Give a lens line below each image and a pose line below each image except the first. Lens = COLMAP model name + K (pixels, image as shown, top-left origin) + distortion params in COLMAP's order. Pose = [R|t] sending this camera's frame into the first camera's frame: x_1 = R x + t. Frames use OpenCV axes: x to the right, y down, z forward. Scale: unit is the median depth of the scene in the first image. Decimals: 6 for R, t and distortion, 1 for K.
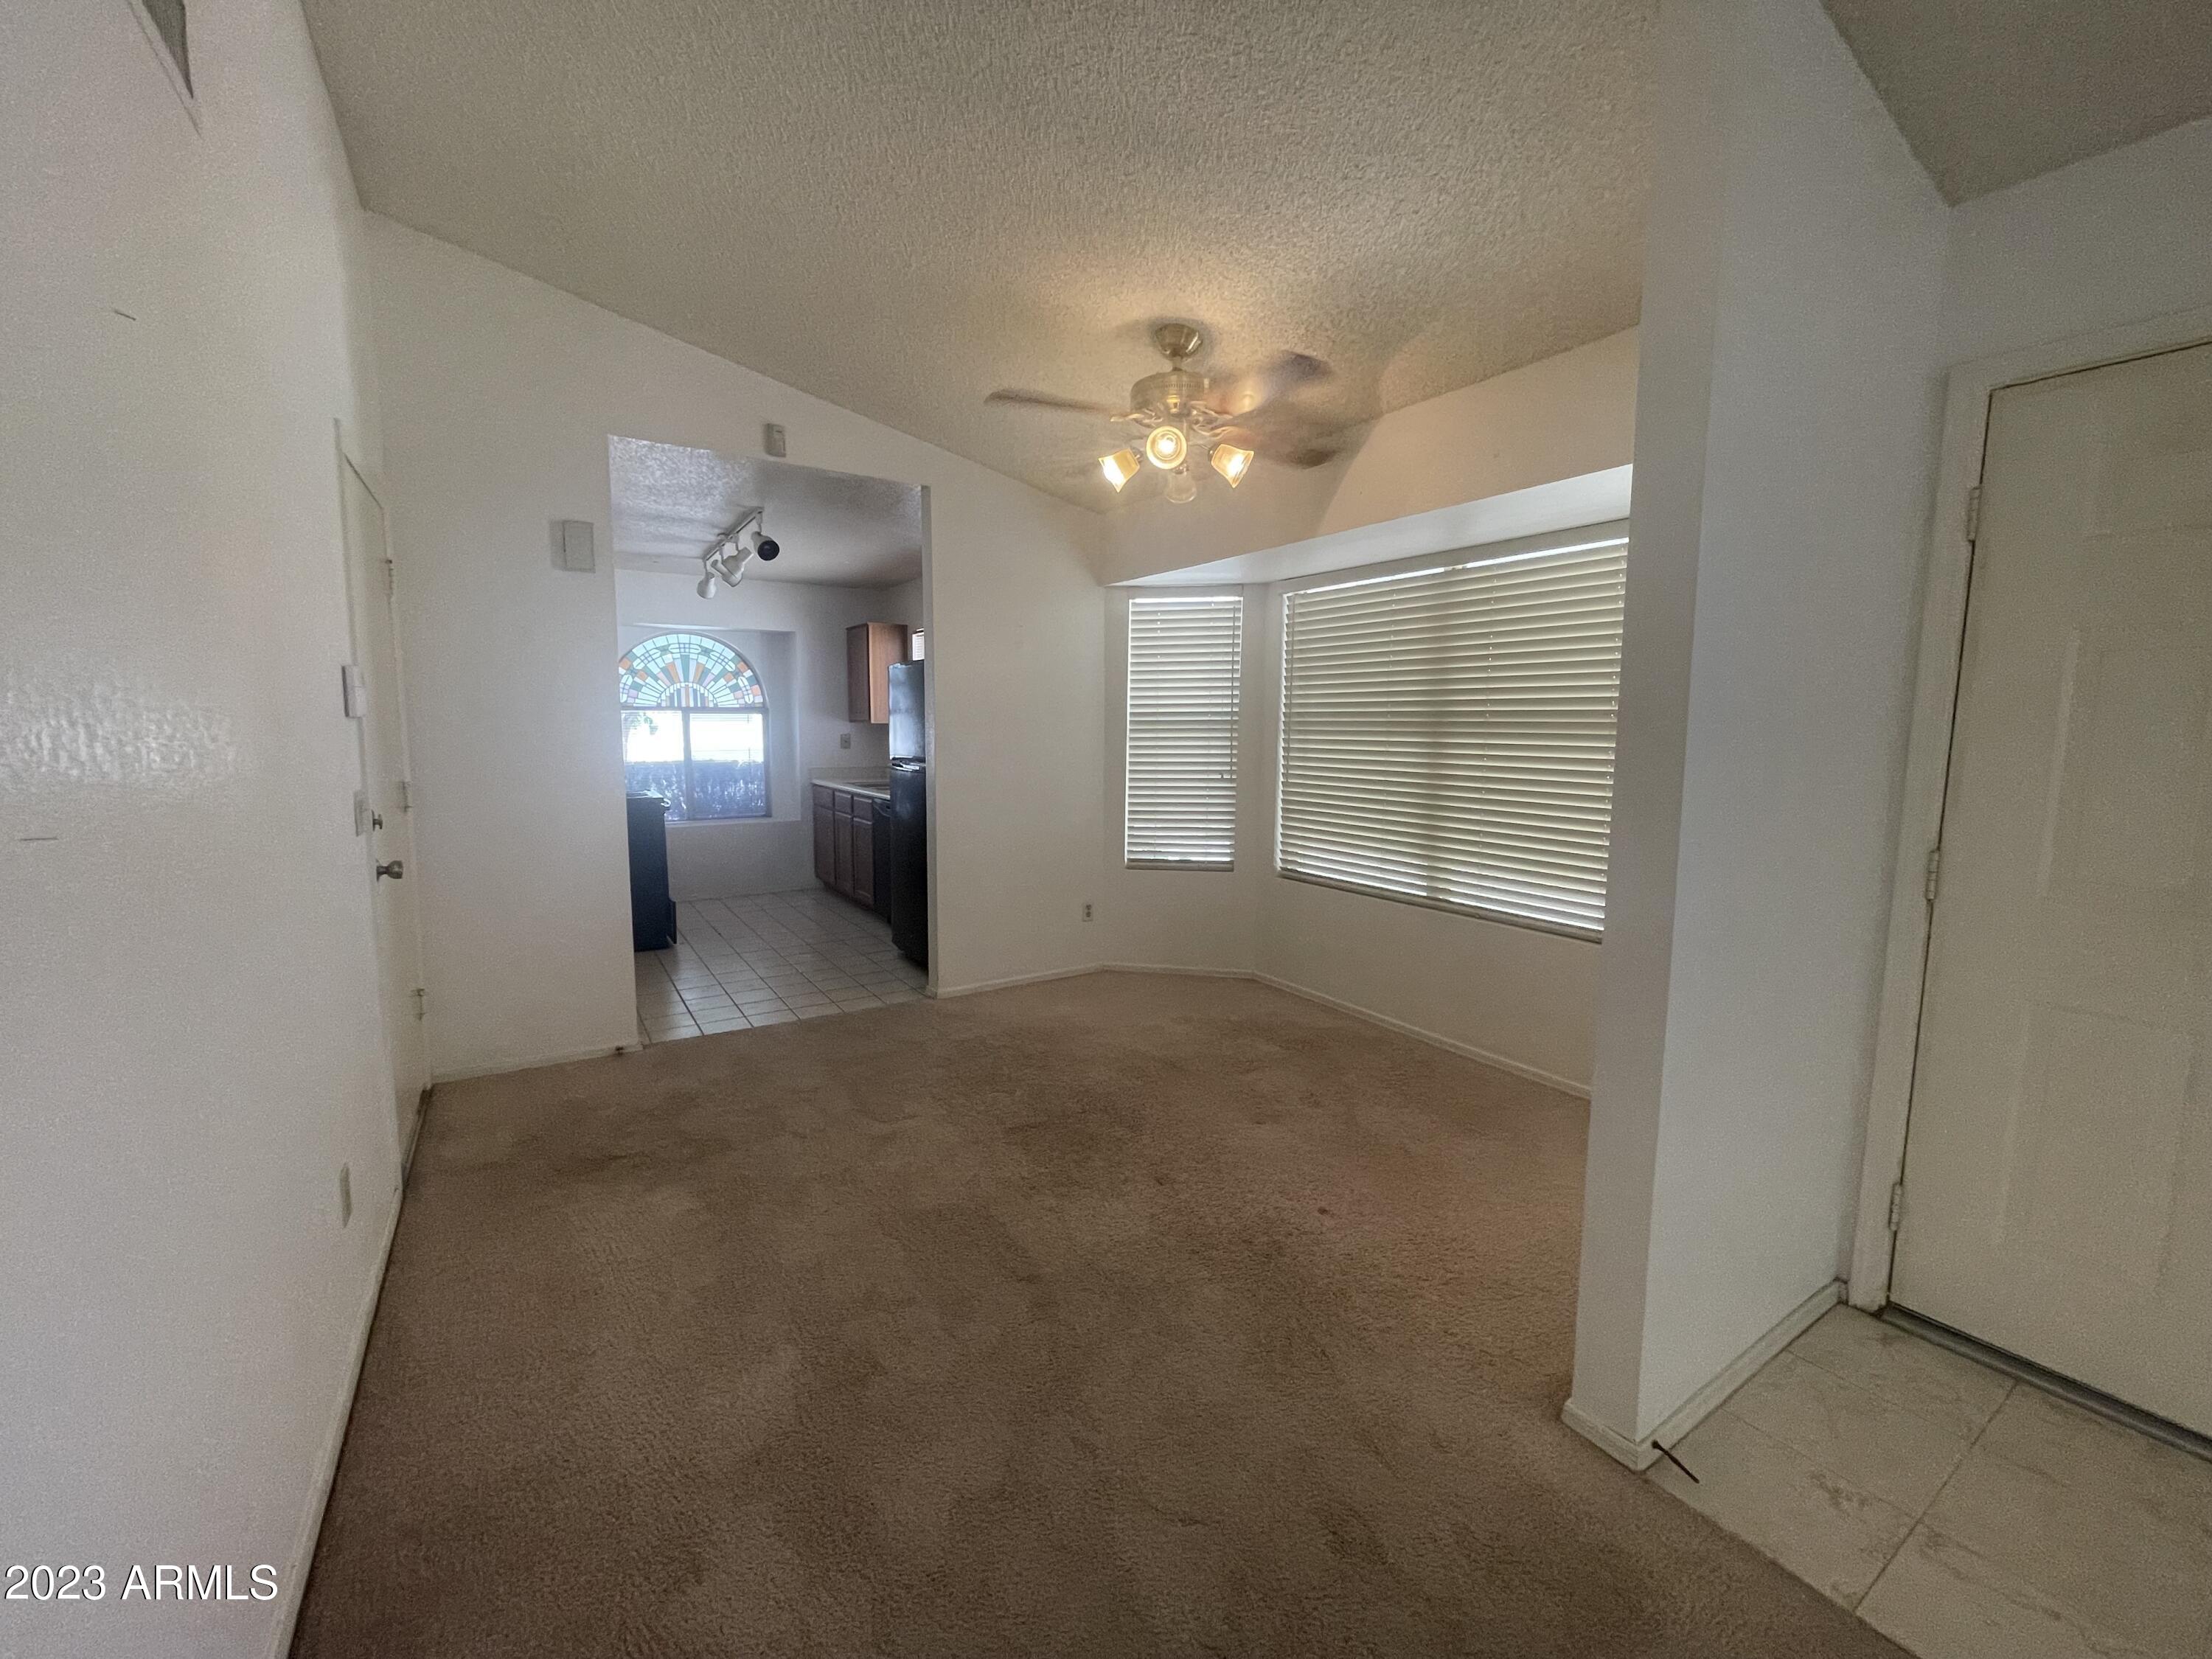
lens RADIAL K [[887.9, 0, 1106.0], [0, 887.9, 829.5], [0, 0, 1]] dist [0.001307, 0.000050]
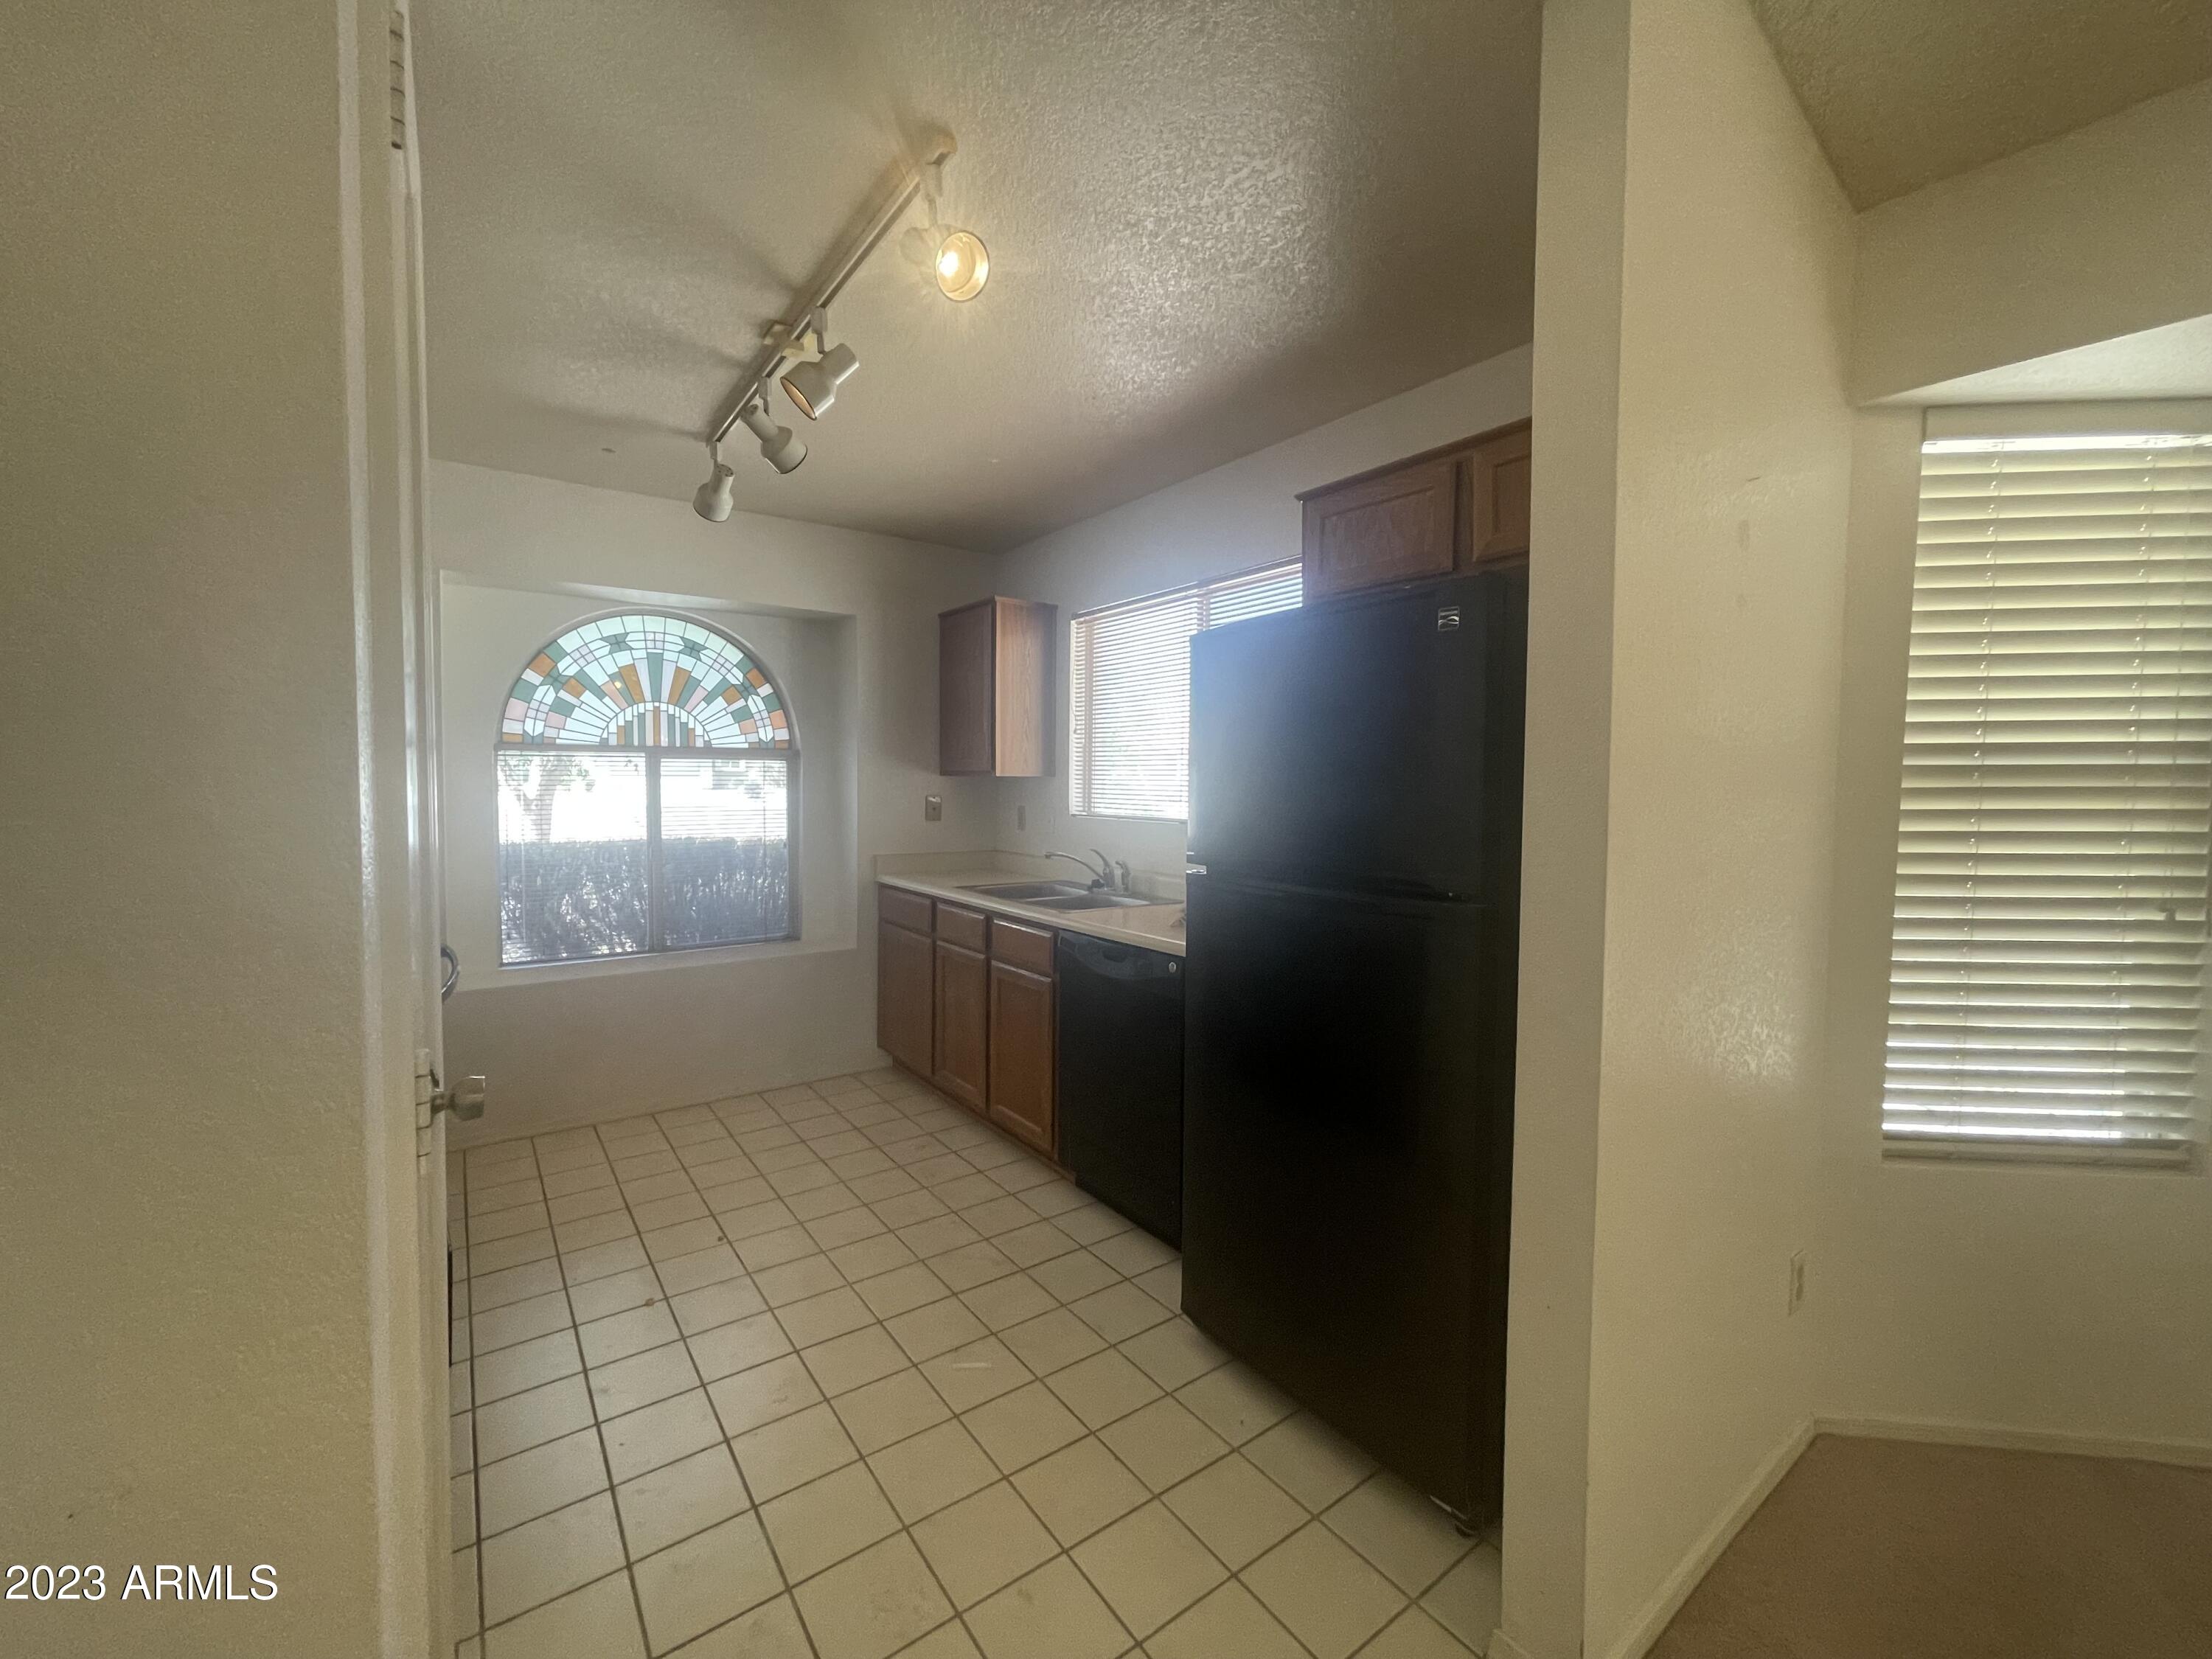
lens RADIAL K [[899.5, 0, 1106.0], [0, 899.5, 829.5], [0, 0, 1]] dist [0.001236, 0.000015]
pose [[0.998626, 0.000565, 0.052397, -0.220786], [0.002919, 0.997789, -0.066399, -0.048137], [-0.052319, 0.066461, 0.996416, 0.429933]]
